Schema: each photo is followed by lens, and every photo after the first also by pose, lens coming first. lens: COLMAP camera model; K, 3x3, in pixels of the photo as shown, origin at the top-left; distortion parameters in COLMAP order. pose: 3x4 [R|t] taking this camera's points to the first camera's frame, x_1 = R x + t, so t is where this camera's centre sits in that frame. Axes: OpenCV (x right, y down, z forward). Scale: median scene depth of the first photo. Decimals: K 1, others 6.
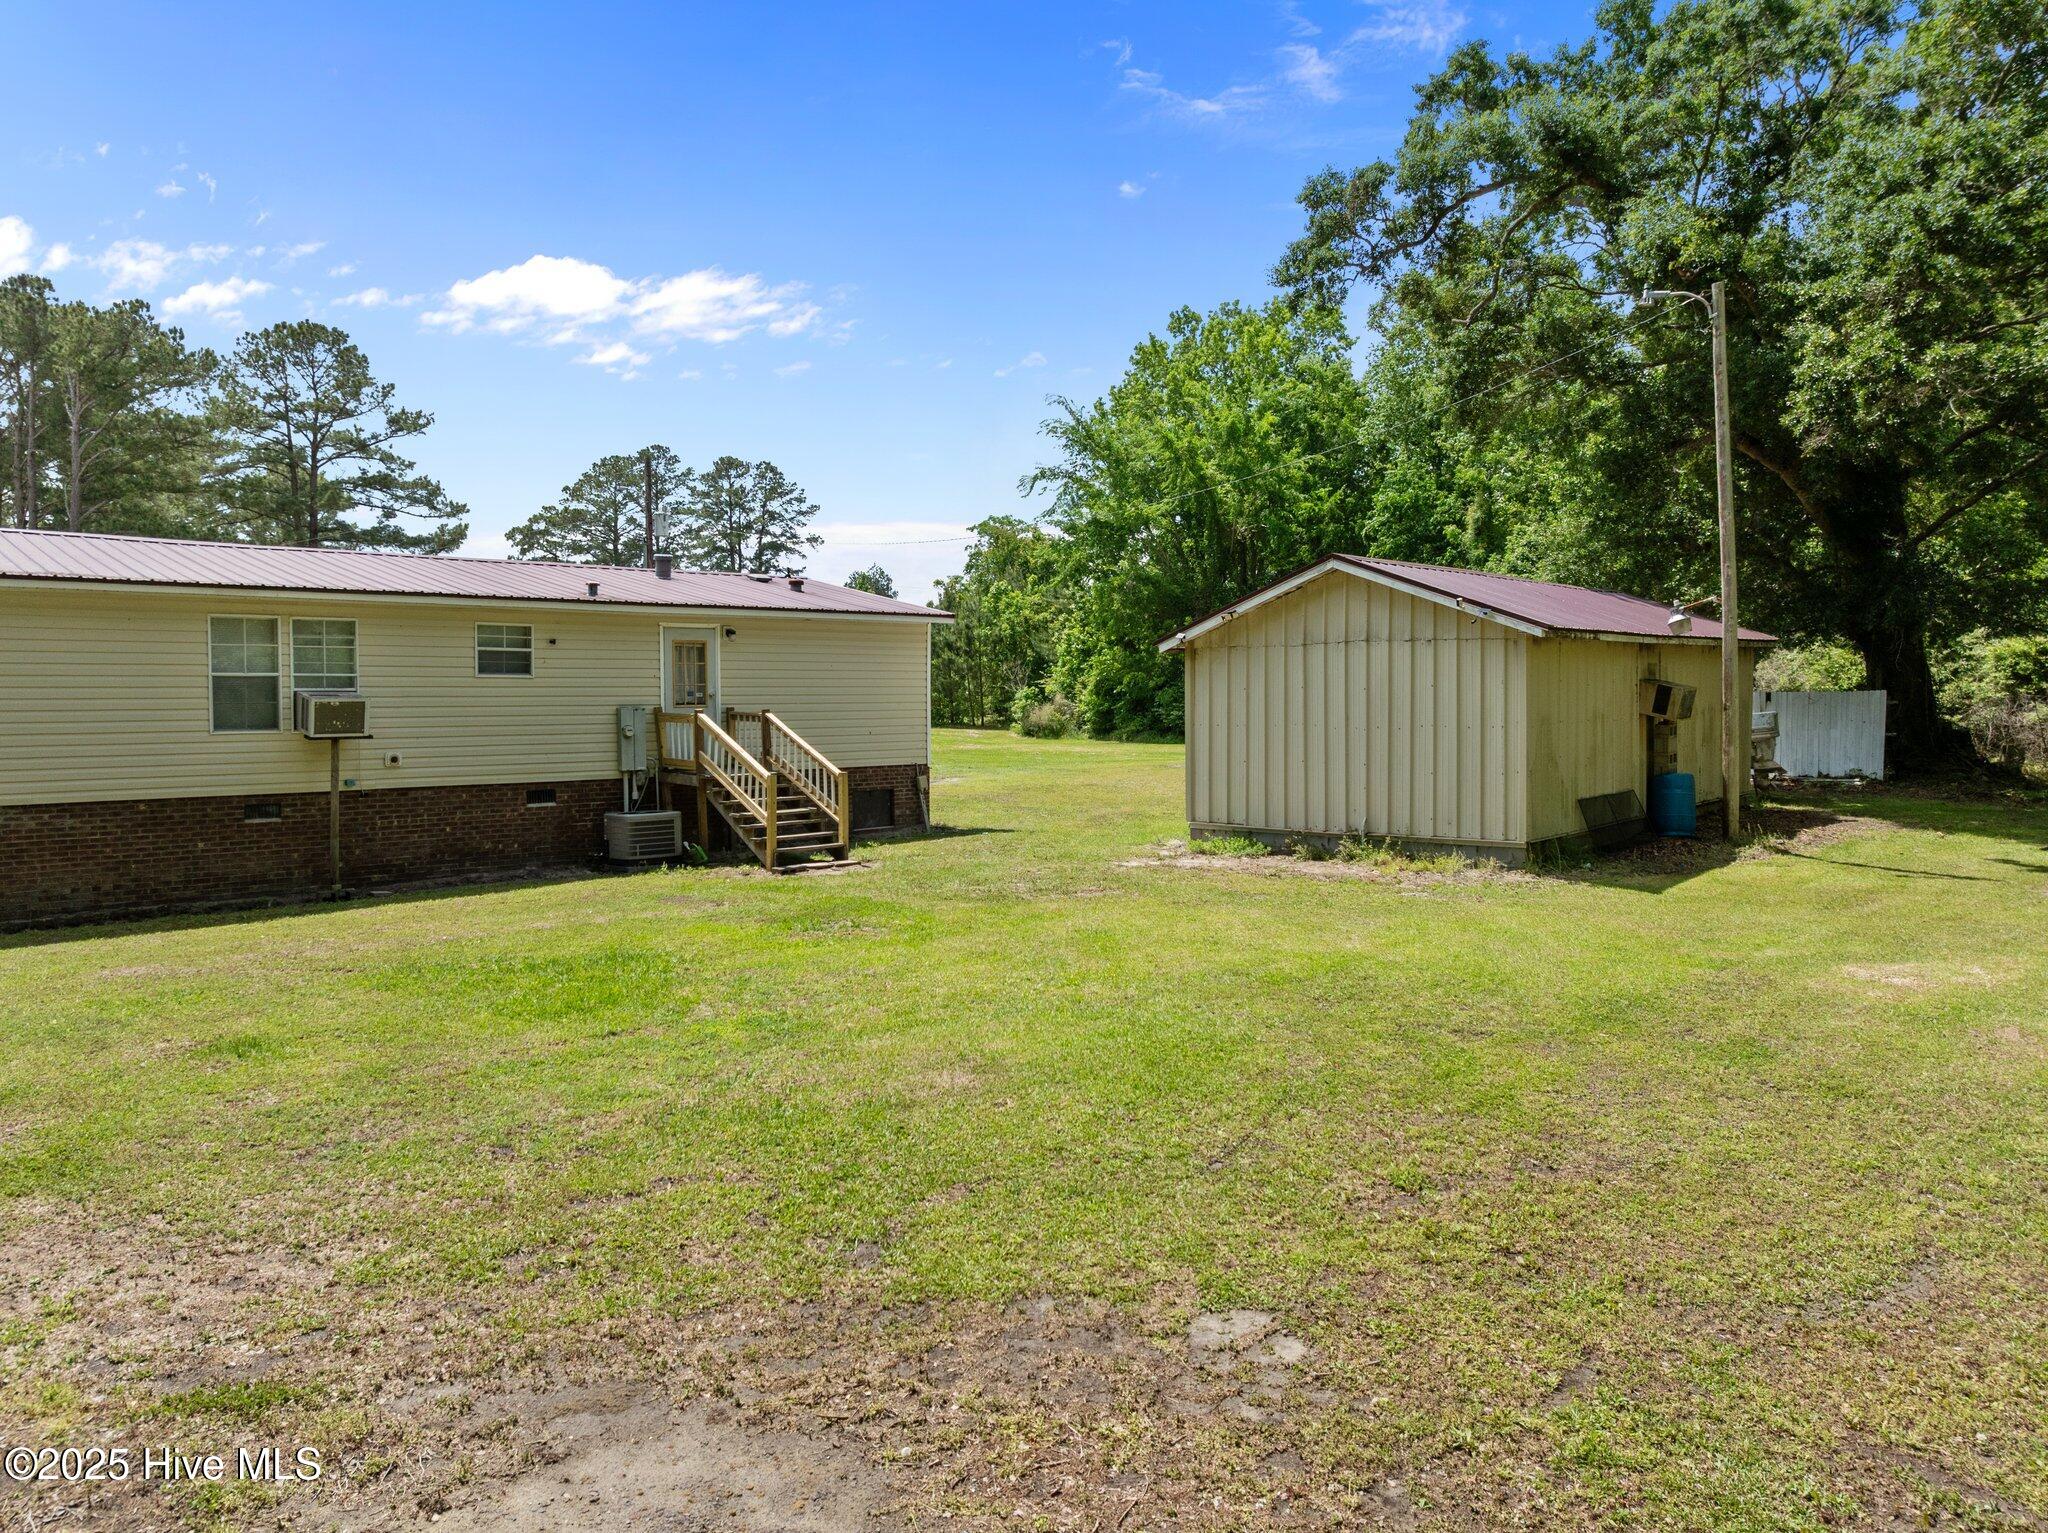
lens RADIAL K [[1425.5, 0, 1024.0], [0, 1425.5, 766.5], [0, 0, 1]] dist [-0.000866, 0.000084]
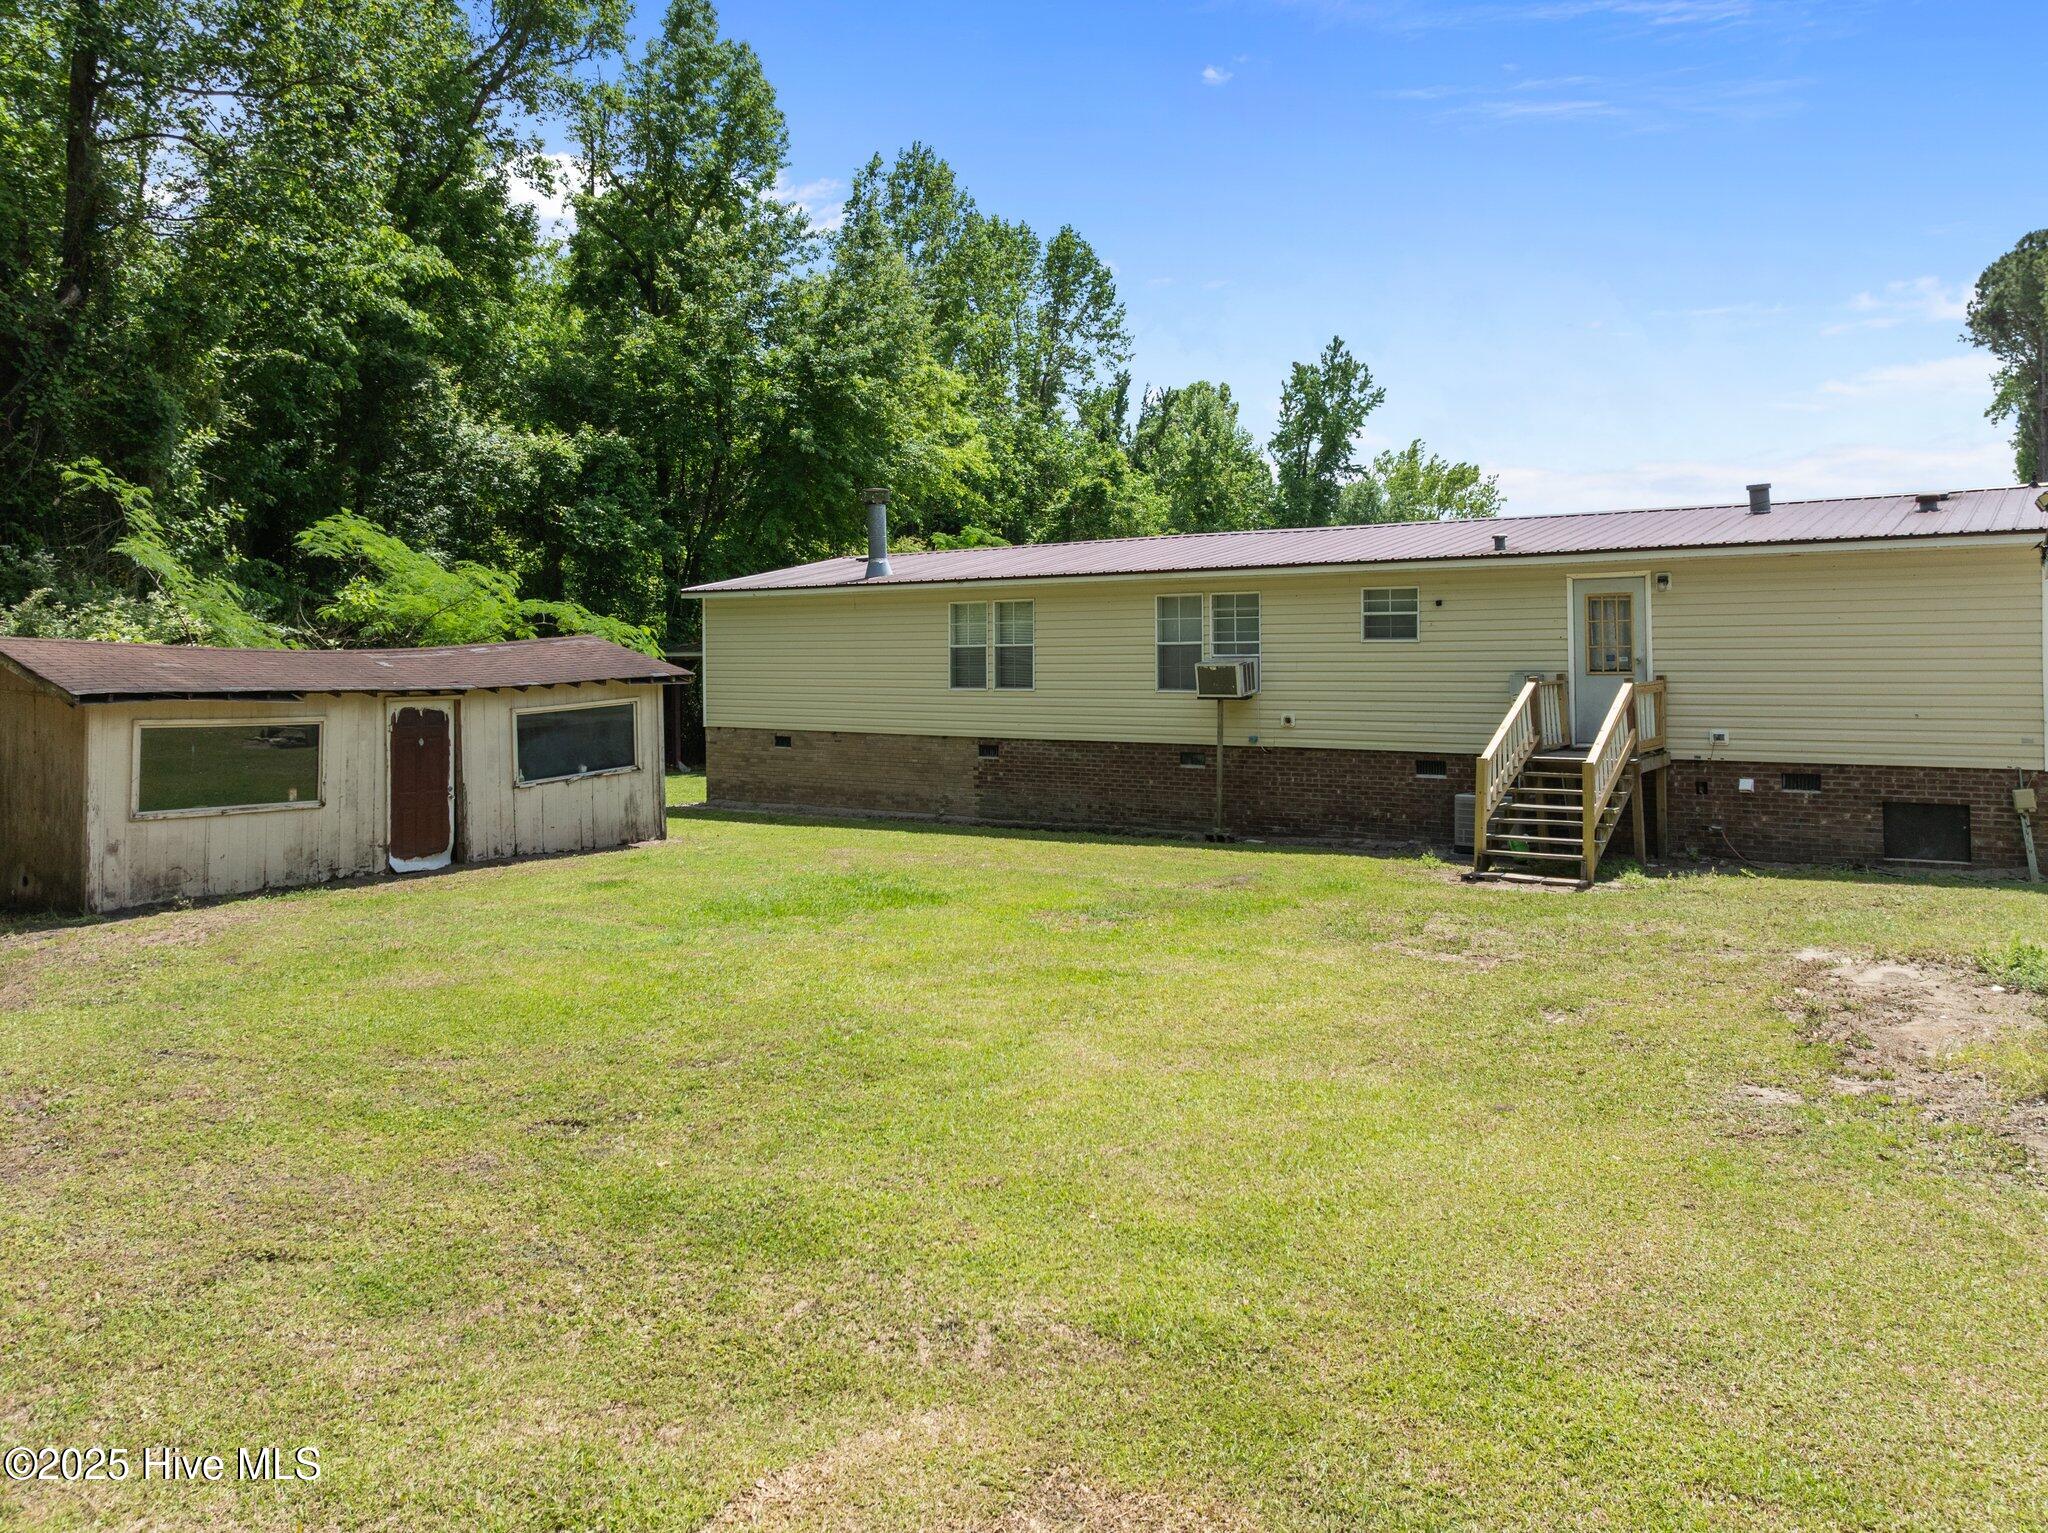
lens RADIAL K [[1436.1, 0, 1024.0], [0, 1436.1, 766.5], [0, 0, 1]] dist [-0.001578, 0.000129]
pose [[0.230608, 0.070333, -0.970501, 0.557654], [-0.047709, 0.997002, 0.060917, -0.026419], [0.971876, 0.032253, 0.233272, 0.546568]]
